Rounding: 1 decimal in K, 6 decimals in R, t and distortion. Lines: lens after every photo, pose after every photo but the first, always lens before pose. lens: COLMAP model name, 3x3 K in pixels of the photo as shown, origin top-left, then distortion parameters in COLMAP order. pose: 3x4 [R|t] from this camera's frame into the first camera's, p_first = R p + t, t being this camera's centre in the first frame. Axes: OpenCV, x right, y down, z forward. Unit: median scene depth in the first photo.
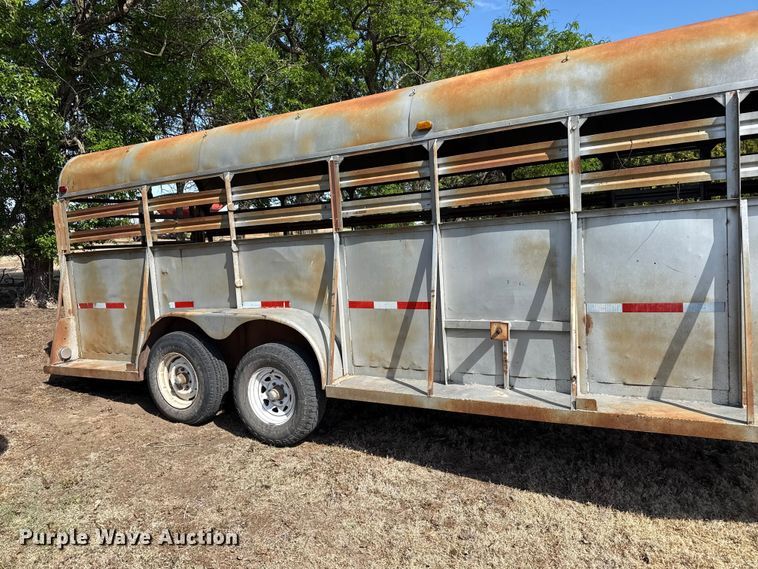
lens RADIAL K [[546.5, 0, 381.4], [0, 546.5, 286.7], [0, 0, 1]] dist [0.078692, -0.091331]
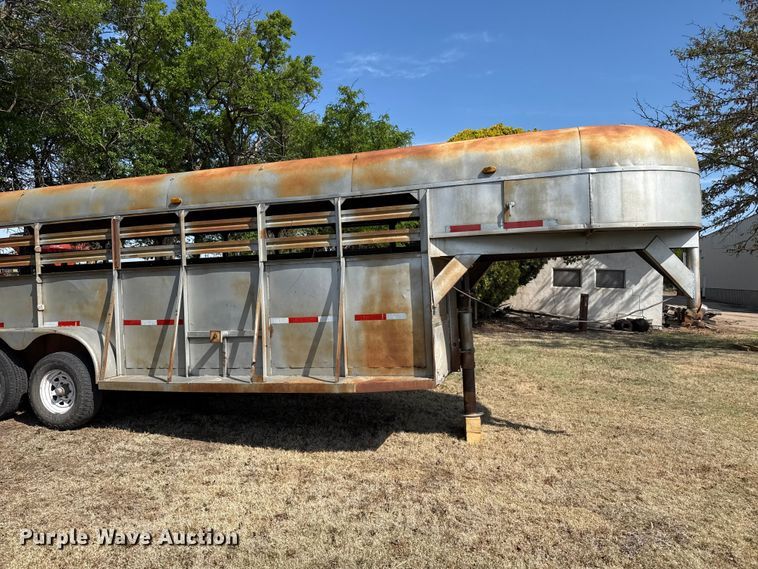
lens RADIAL K [[528.3, 0, 374.0], [0, 528.3, 282.8], [0, 0, 1]] dist [0.066781, -0.075160]
pose [[0.977575, 0.026383, 0.208930, 0.268962], [-0.006715, 0.995522, -0.094295, 0.054772], [-0.210482, 0.090778, 0.973374, -0.442843]]
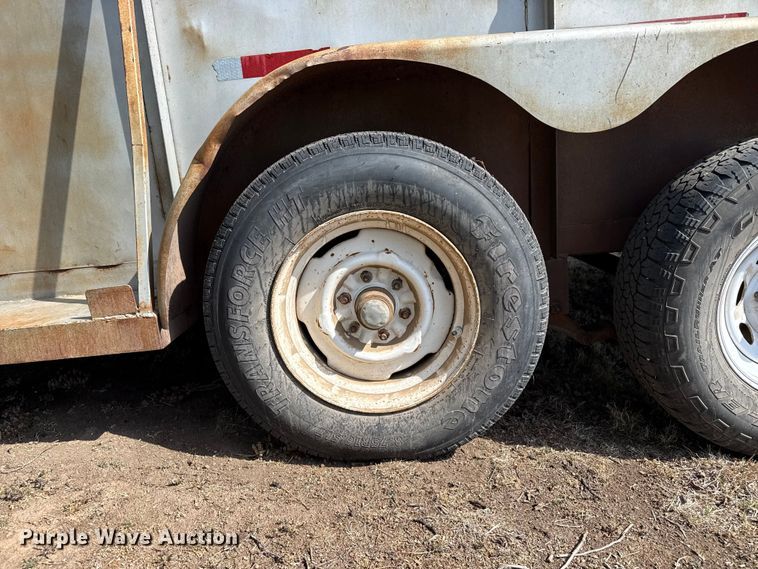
lens RADIAL K [[528.3, 0, 374.0], [0, 528.3, 282.8], [0, 0, 1]] dist [0.066781, -0.075160]
pose [[0.881133, -0.108875, 0.460164, -0.546798], [0.065460, 0.991848, 0.109327, 0.140764], [-0.468315, -0.066209, 0.881077, 0.864925]]
